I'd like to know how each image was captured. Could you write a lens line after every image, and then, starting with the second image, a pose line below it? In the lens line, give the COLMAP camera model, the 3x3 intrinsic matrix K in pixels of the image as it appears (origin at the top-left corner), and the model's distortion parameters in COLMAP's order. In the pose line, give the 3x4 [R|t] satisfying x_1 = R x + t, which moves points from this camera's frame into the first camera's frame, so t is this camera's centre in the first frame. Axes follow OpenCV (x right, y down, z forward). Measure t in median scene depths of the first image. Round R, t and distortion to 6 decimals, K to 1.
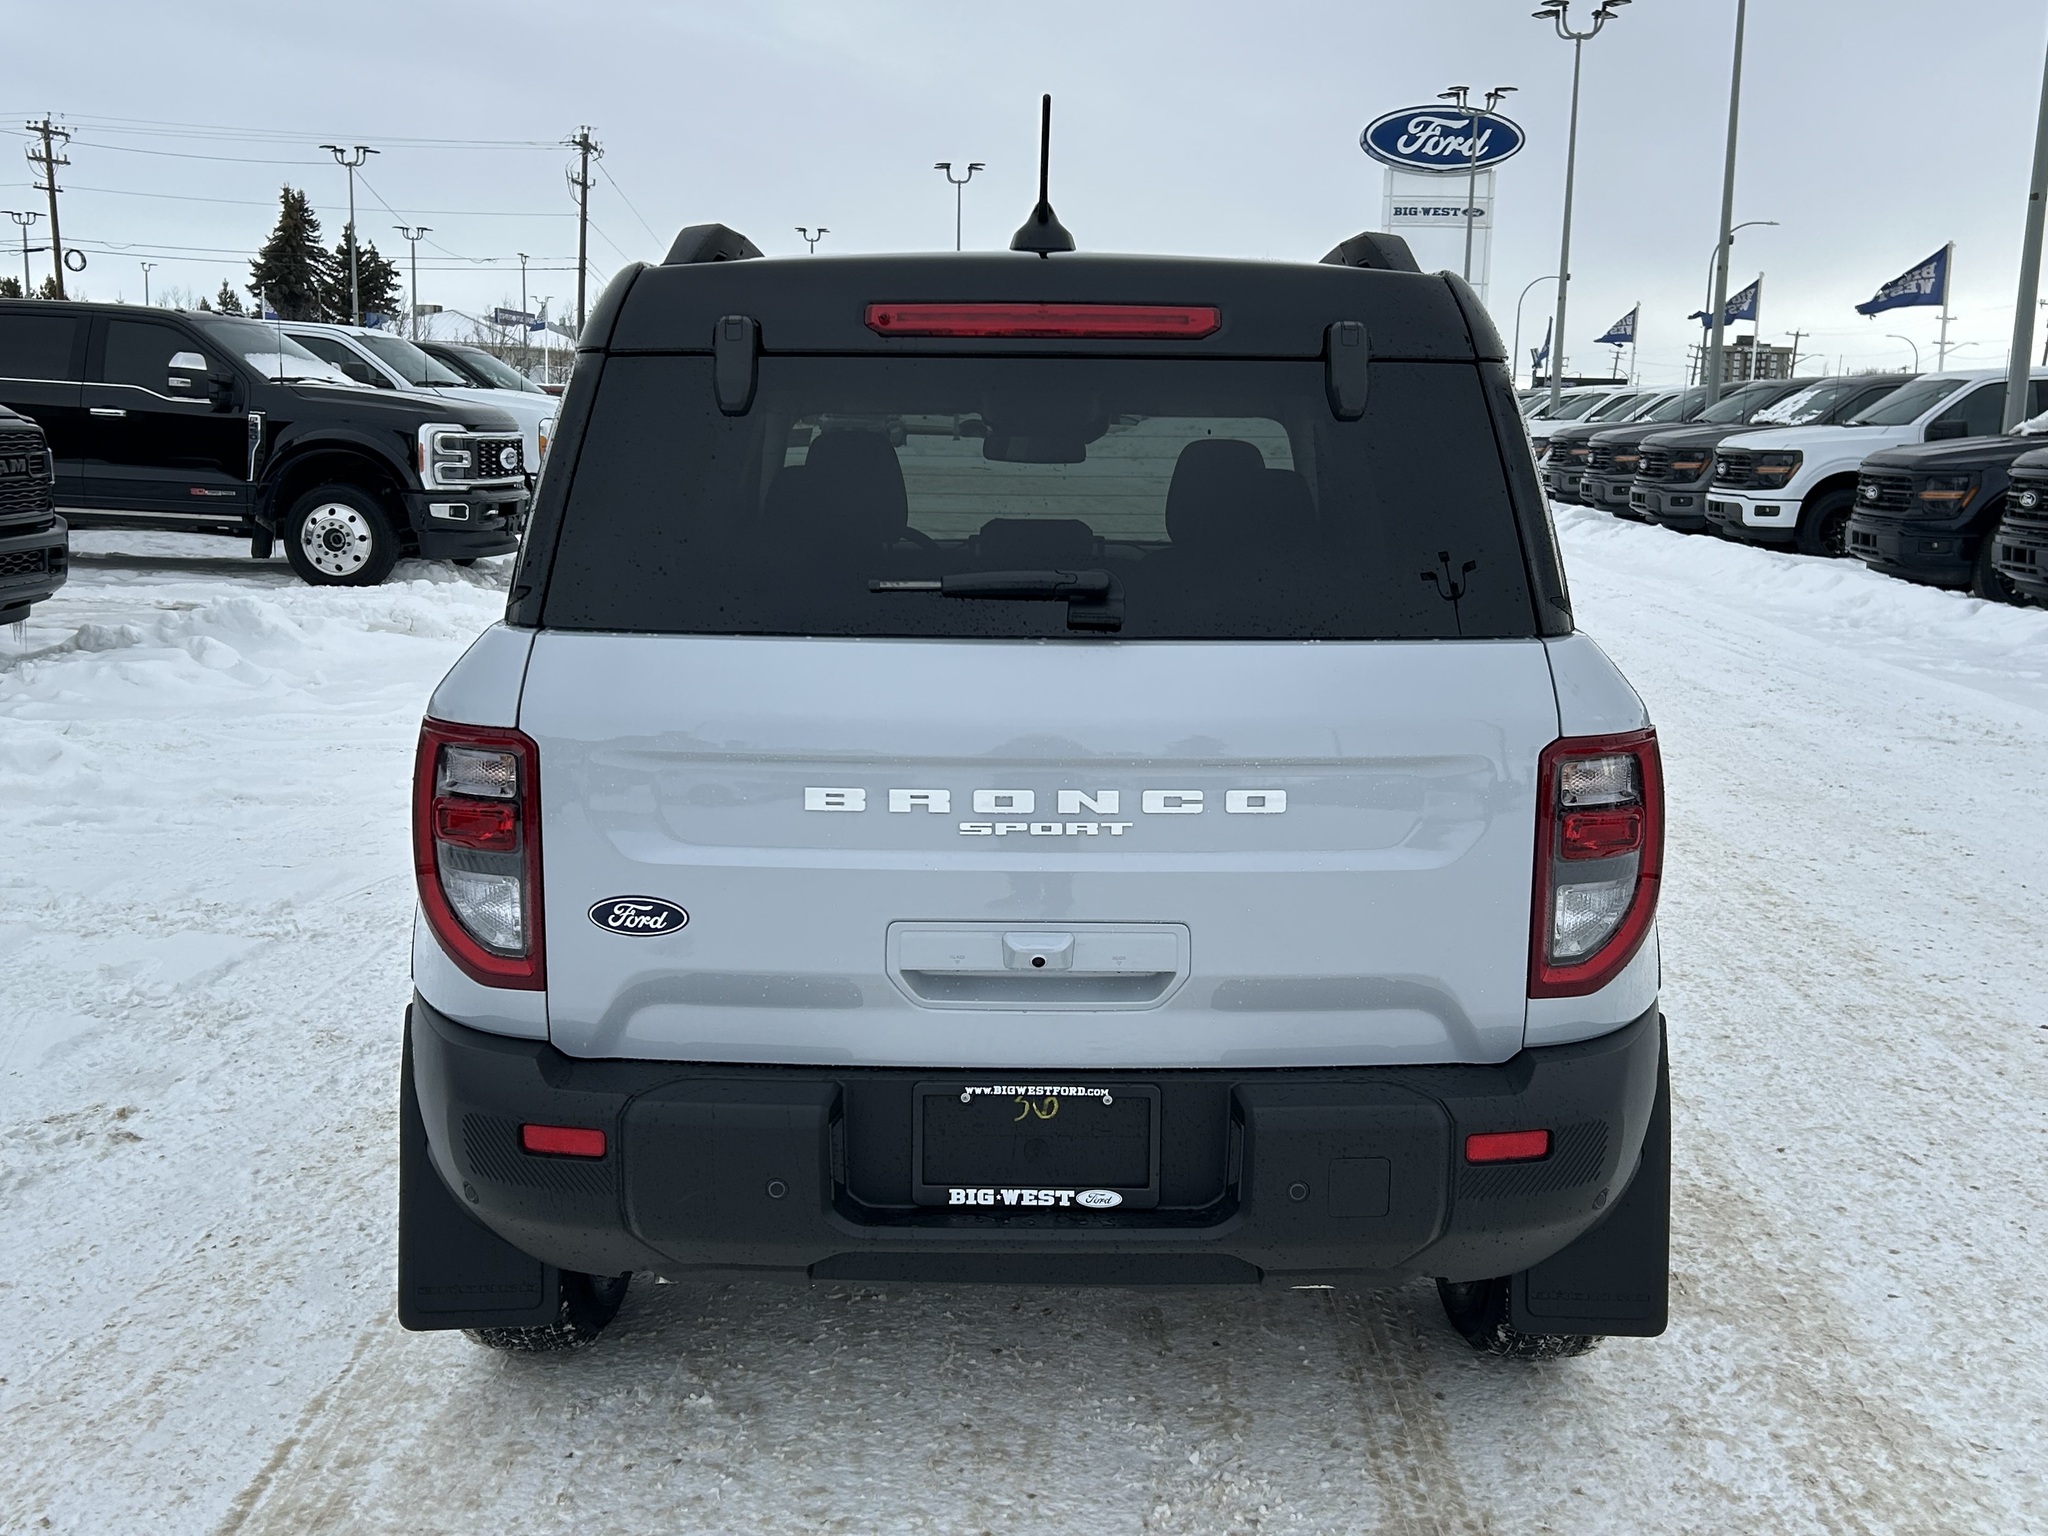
lens RADIAL K [[2085.8, 0, 1039.5], [0, 2085.8, 738.2], [0, 0, 1]] dist [0.115547, -0.217929]
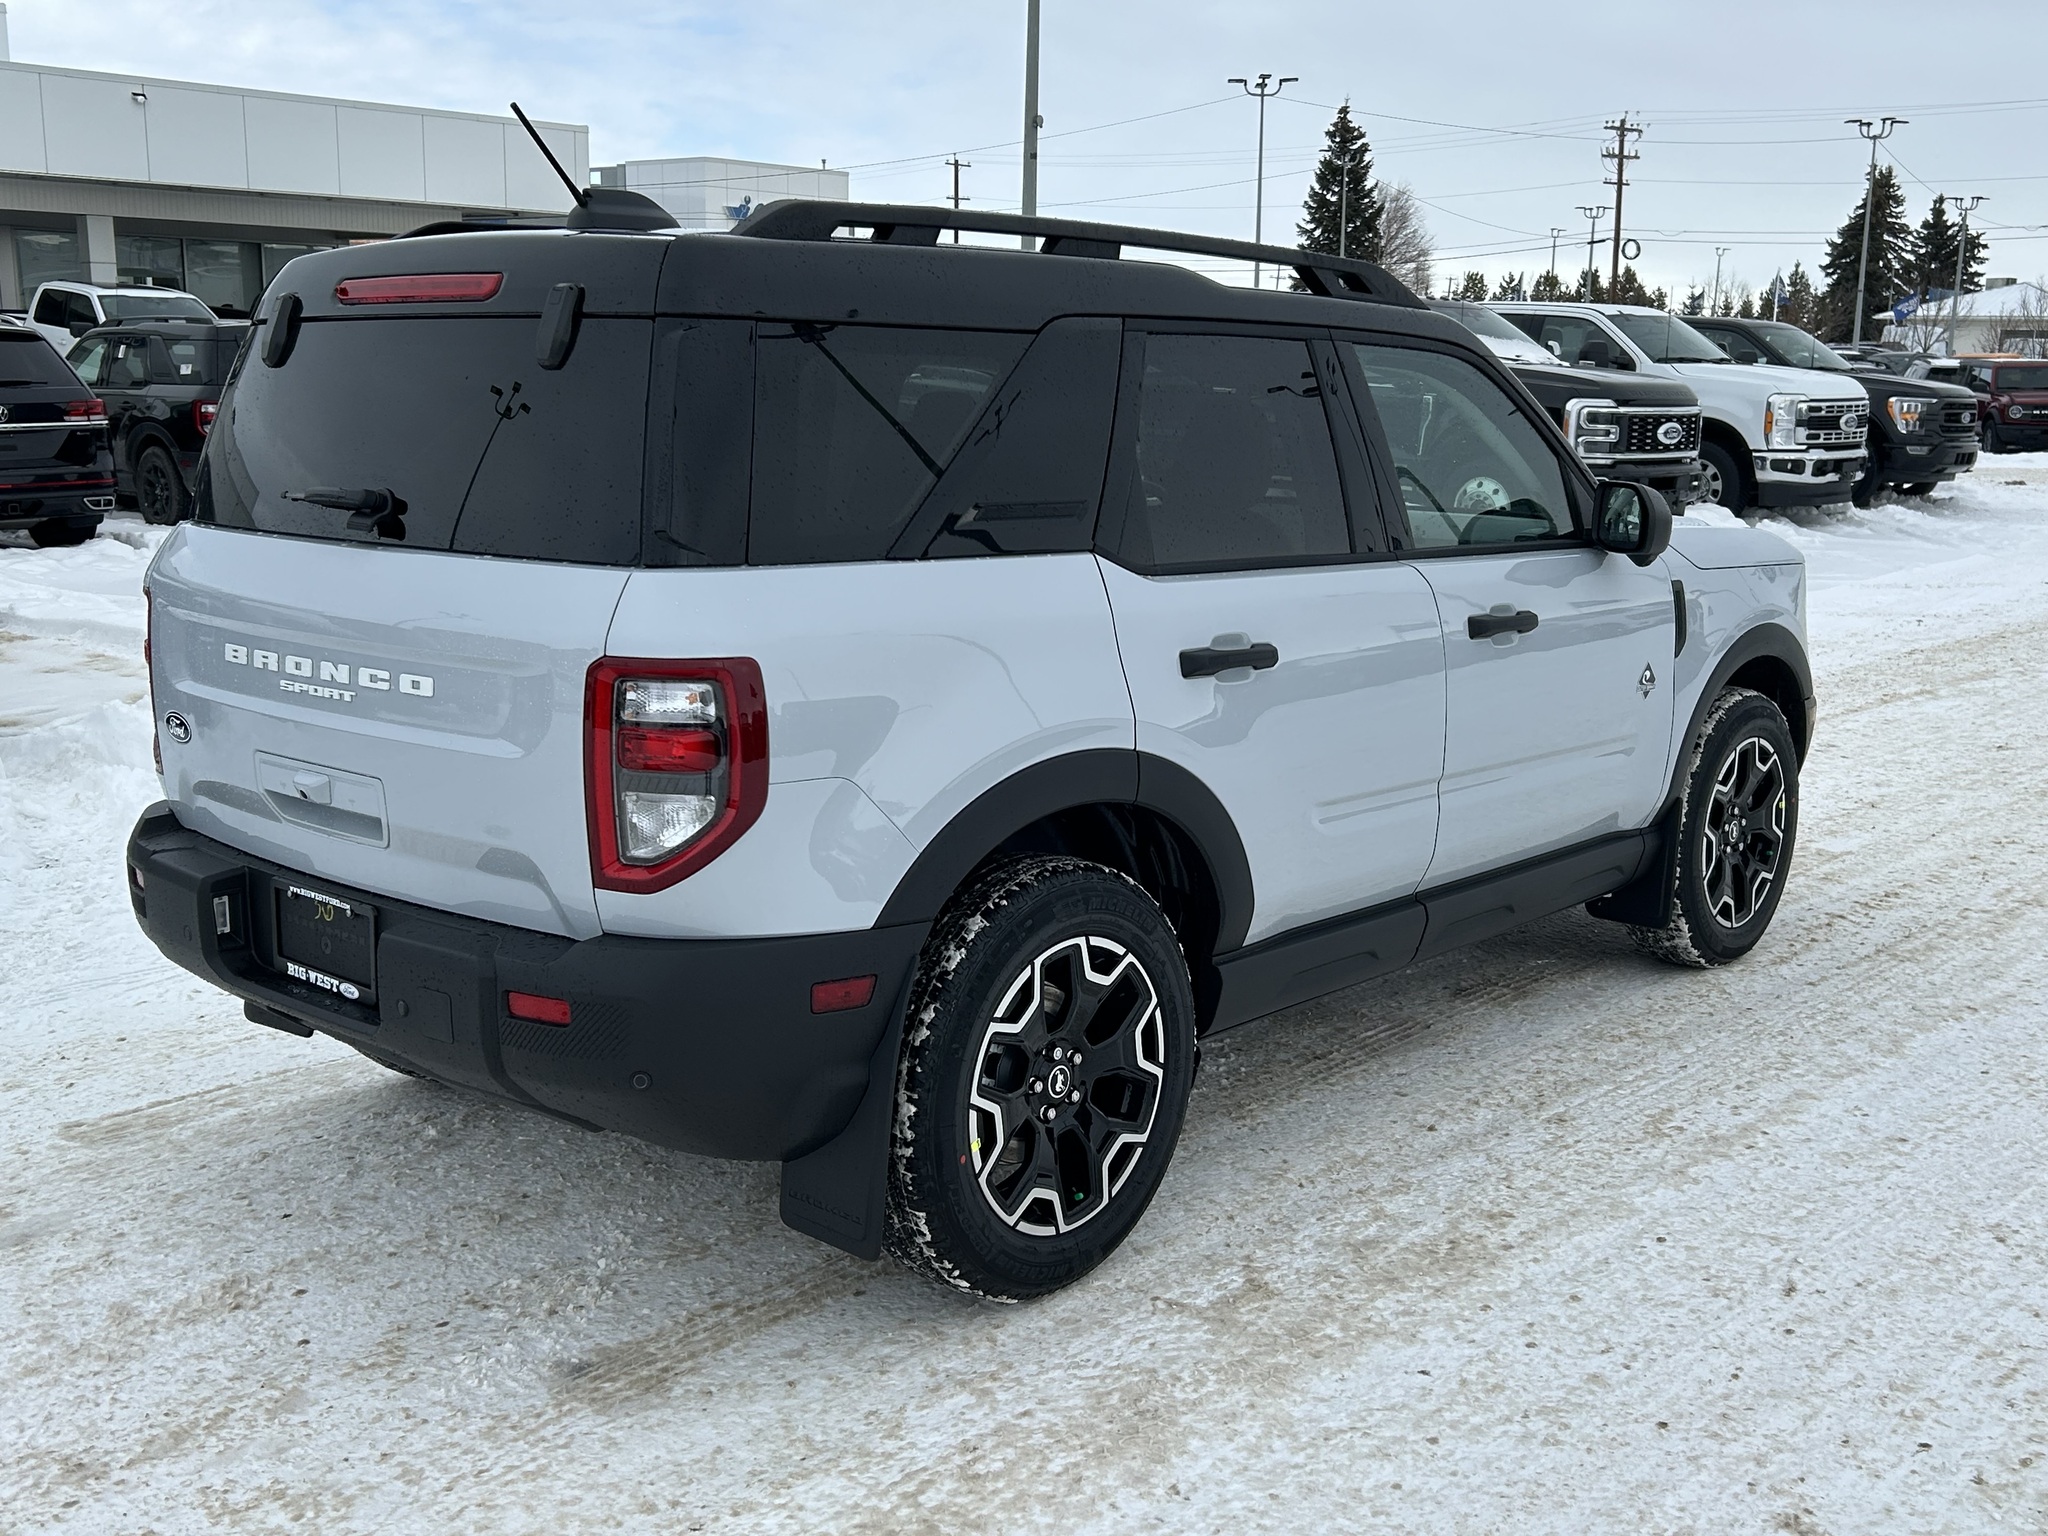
lens RADIAL K [[2085.8, 0, 1039.5], [0, 2085.8, 738.2], [0, 0, 1]] dist [0.115547, -0.217929]
pose [[0.752183, 0.109096, -0.649861, 1.142482], [-0.103325, 0.993527, 0.047195, -0.033129], [0.650804, 0.031647, 0.758586, 0.304894]]
